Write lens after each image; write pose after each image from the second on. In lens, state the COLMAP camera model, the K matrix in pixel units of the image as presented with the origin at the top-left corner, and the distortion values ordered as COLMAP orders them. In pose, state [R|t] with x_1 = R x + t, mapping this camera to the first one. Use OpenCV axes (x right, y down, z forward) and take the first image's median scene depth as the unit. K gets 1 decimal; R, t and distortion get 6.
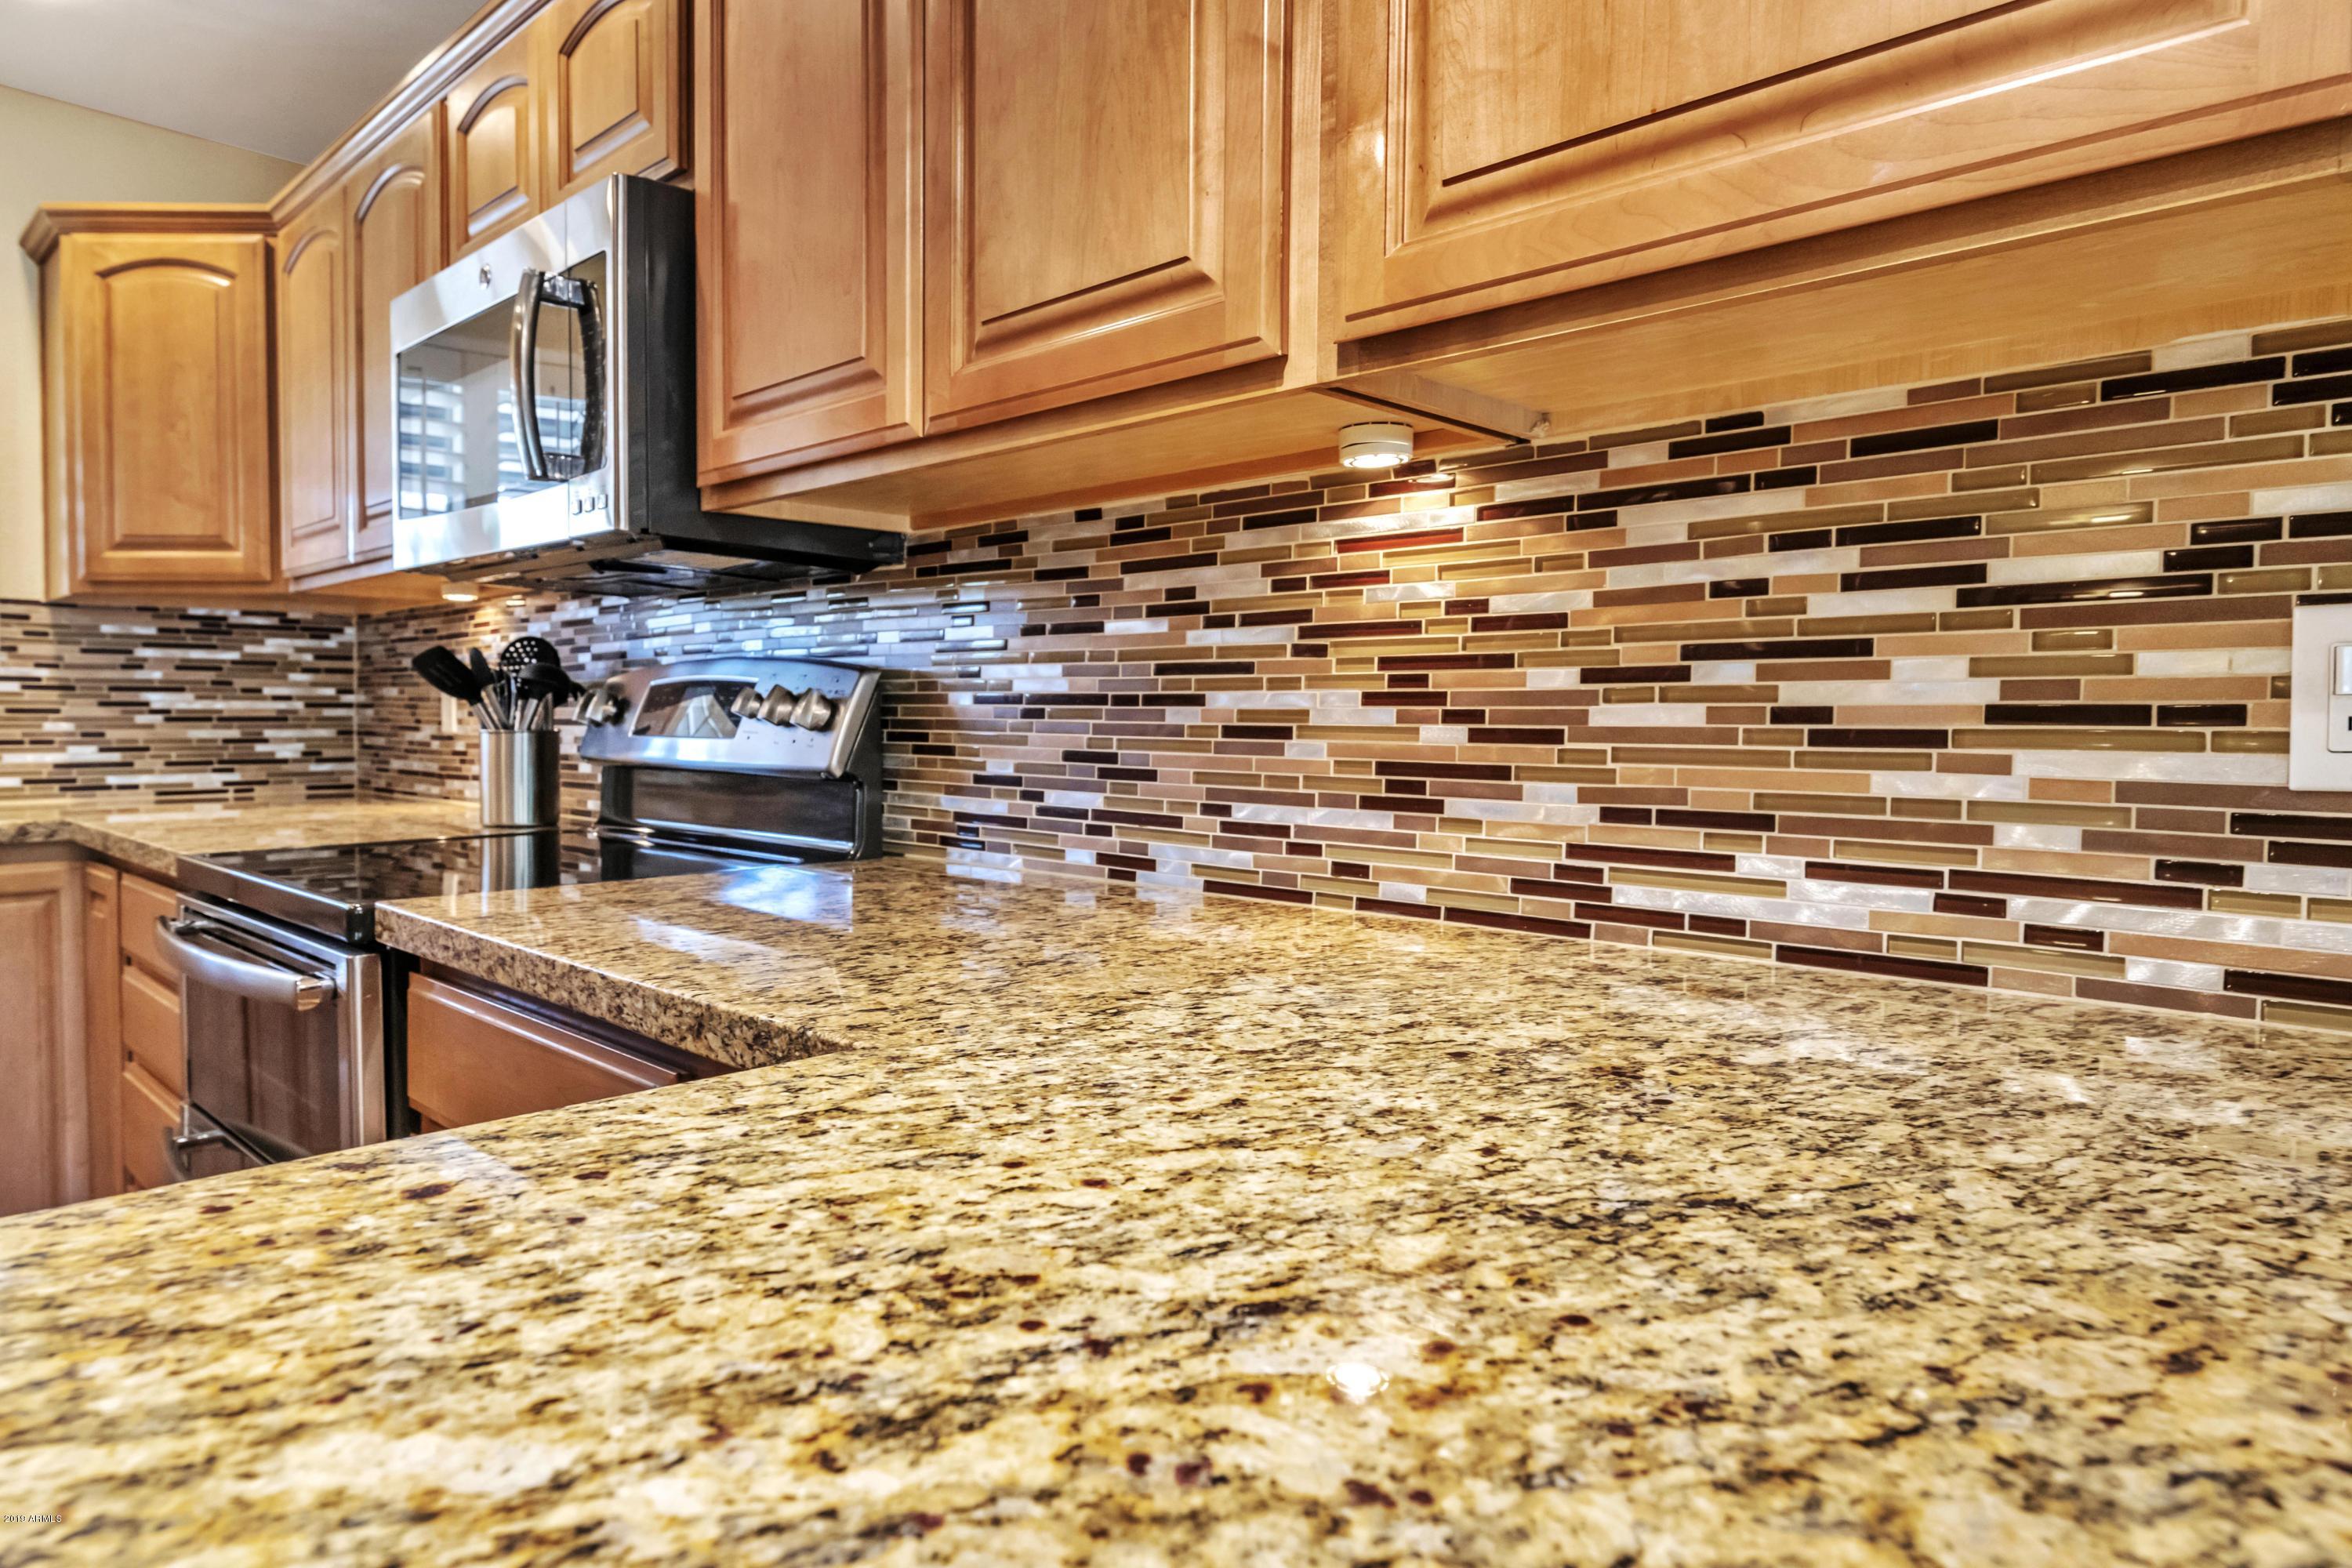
lens RADIAL K [[1385.1, 0, 1199.6], [0, 1385.1, 767.3], [0, 0, 1]] dist [0.007137, -0.003779]
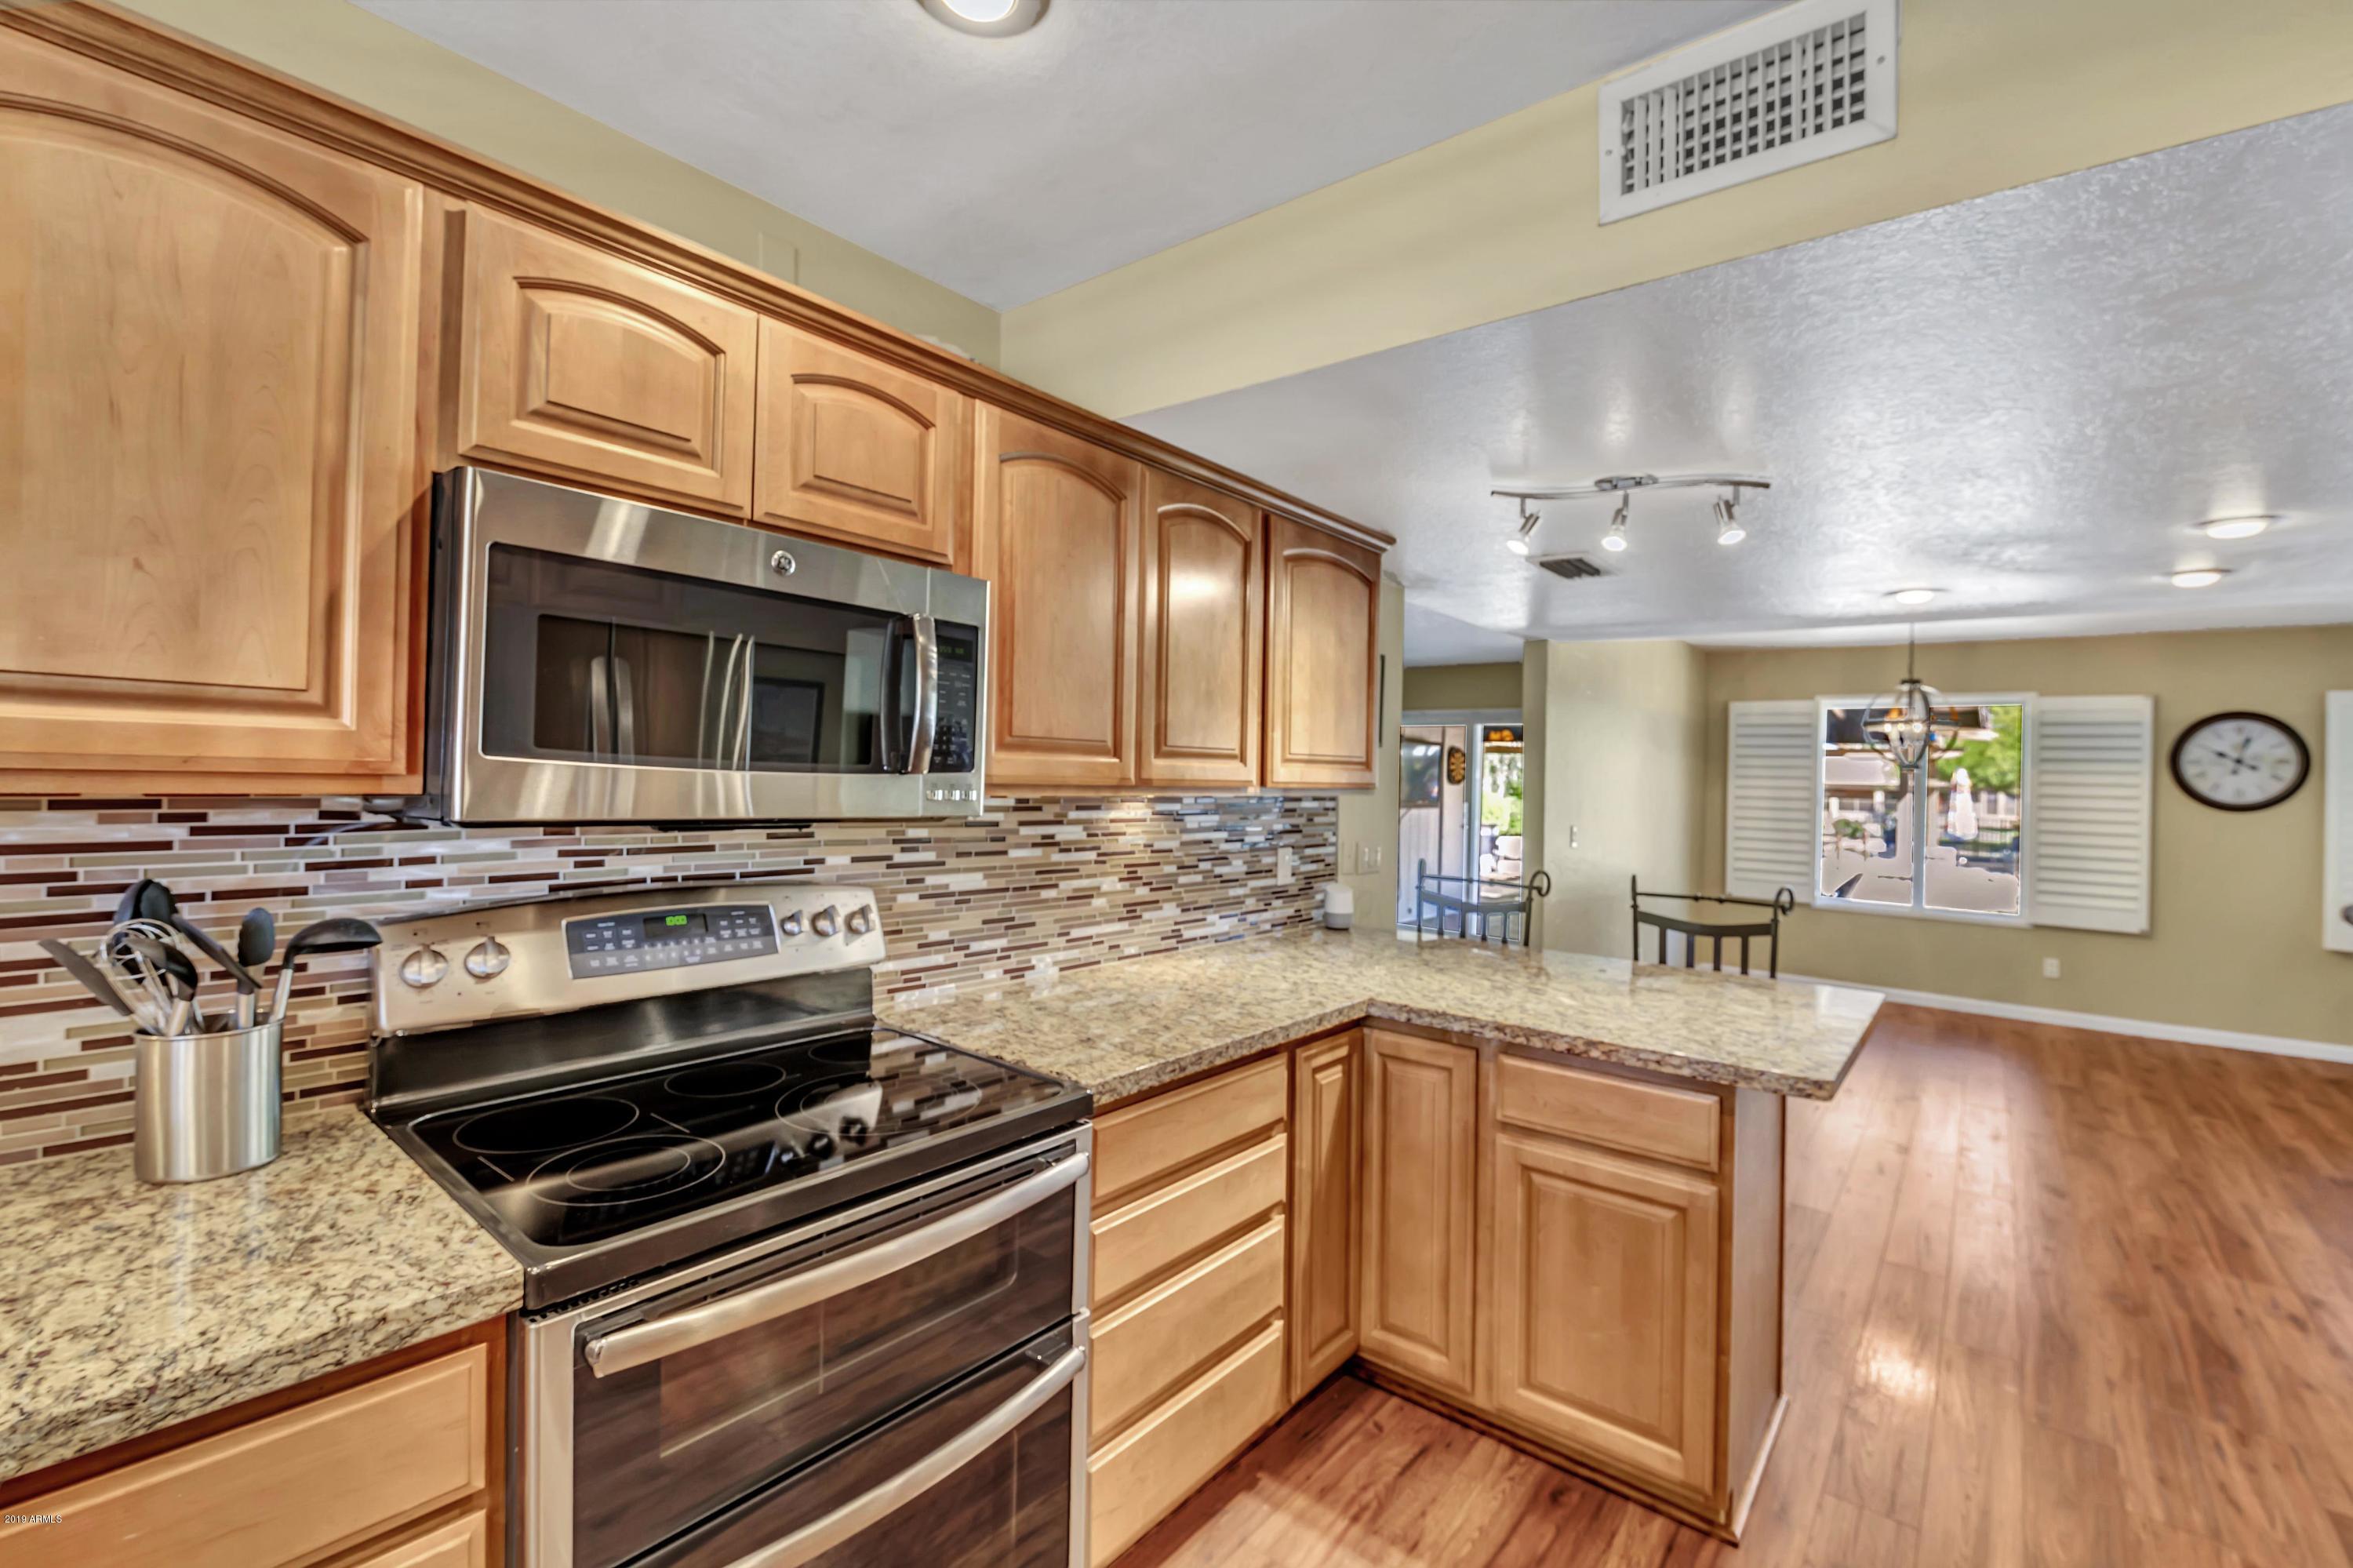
lens RADIAL K [[1023.6, 0, 1145.2], [0, 1023.6, 757.6], [0, 0, 1]] dist [-0.004271, -0.001020]
pose [[-0.043672, 0.008971, 0.999006, -1.531514], [0.011688, 0.999896, -0.008468, -0.222436], [-0.998978, 0.011307, -0.043772, 0.873620]]
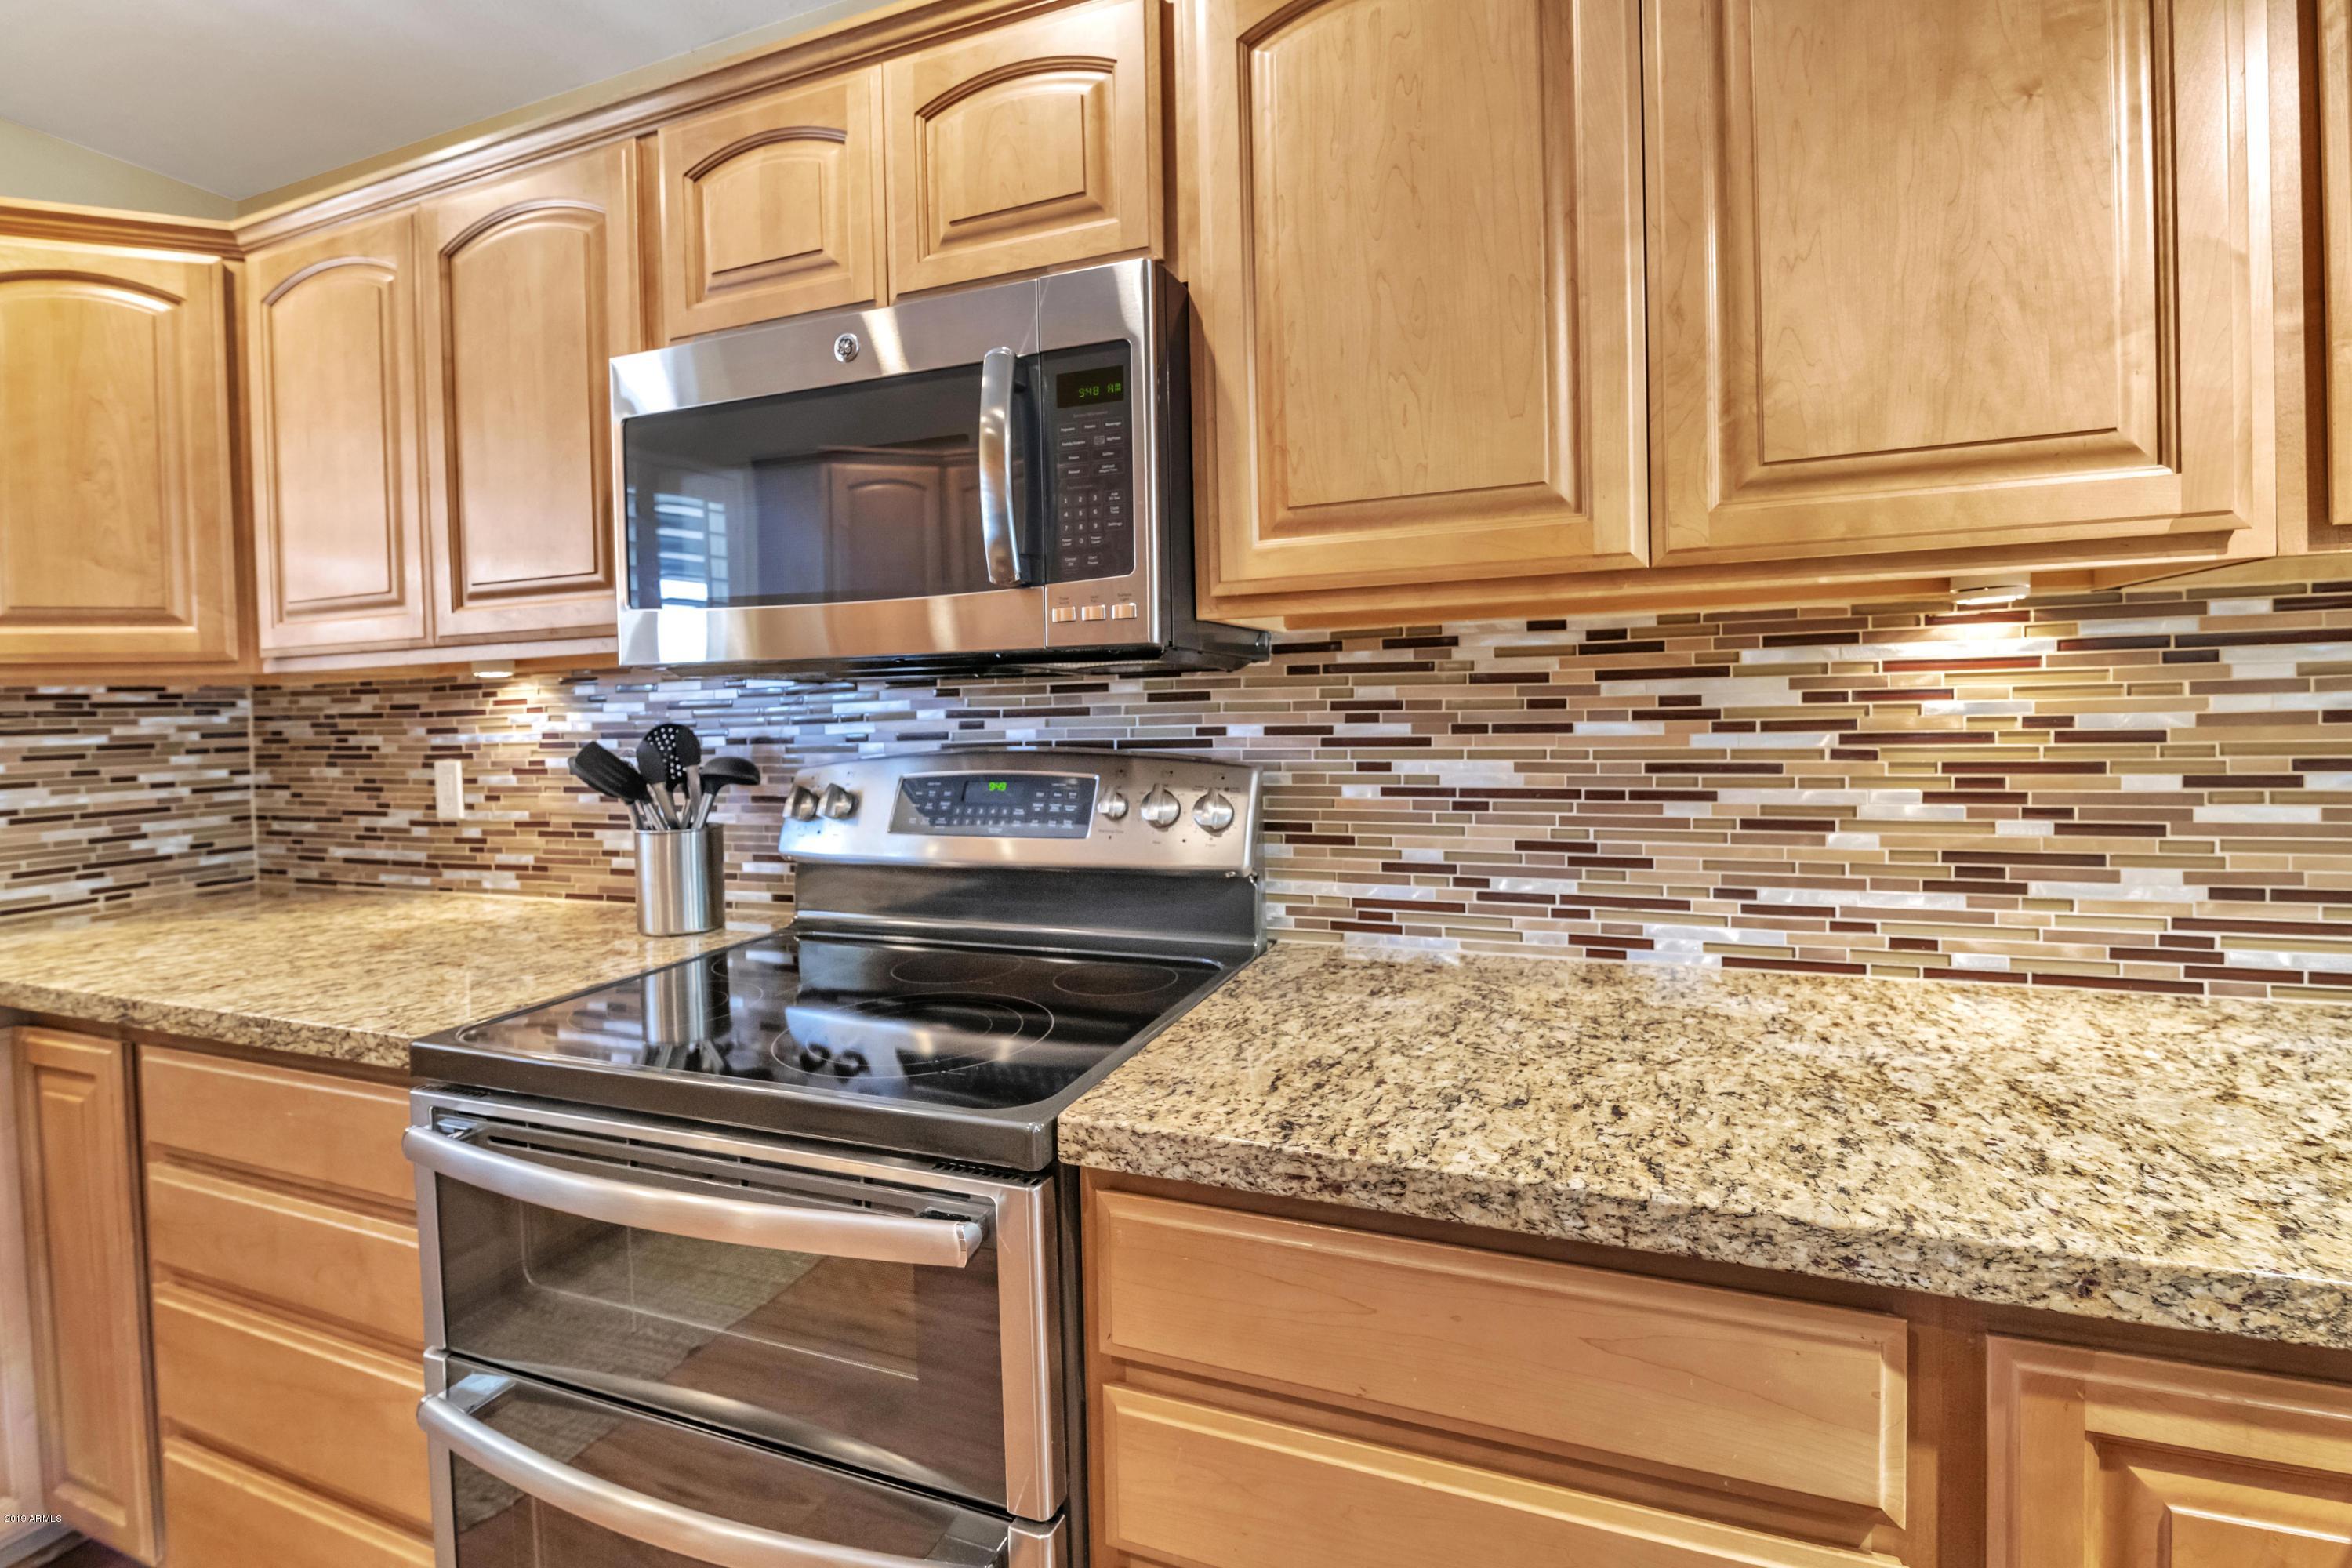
lens RADIAL K [[1023.2, 0, 1178.9], [0, 1023.2, 726.5], [0, 0, 1]] dist [-0.004271, -0.001020]
pose [[0.926227, -0.035818, 0.375260, -0.665569], [0.044380, 0.998914, -0.014193, -0.105668], [-0.374344, 0.029800, 0.926811, 0.368535]]
